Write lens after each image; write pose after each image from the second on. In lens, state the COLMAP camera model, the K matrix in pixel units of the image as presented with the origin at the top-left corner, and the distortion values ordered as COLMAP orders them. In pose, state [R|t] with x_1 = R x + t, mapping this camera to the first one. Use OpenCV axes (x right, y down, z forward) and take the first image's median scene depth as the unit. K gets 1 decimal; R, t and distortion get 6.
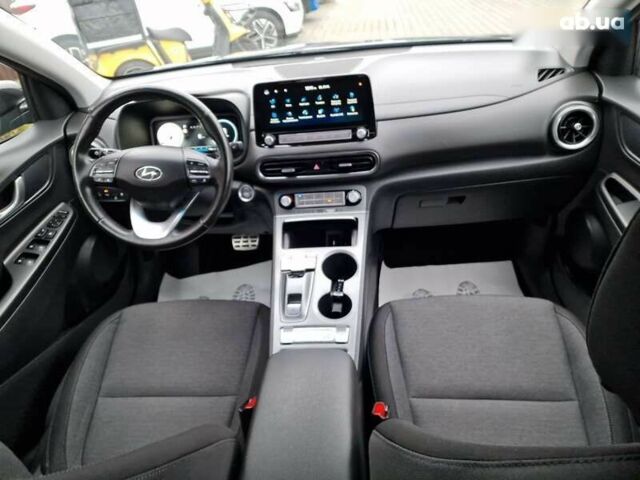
lens RADIAL K [[422.4, 0, 320.0], [0, 422.4, 240.0], [0, 0, 1]] dist [0.080408, -0.073787]
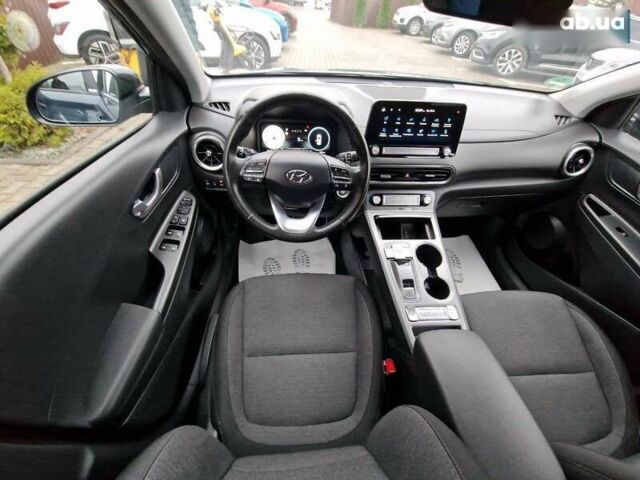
lens RADIAL K [[250.8, 0, 320.0], [0, 250.8, 240.0], [0, 0, 1]] dist [0.010901, -0.000235]
pose [[0.977846, 0.014559, 0.208820, -0.431784], [-0.047925, 0.986652, 0.155629, -0.087291], [-0.203767, -0.162189, 0.965492, 0.295187]]
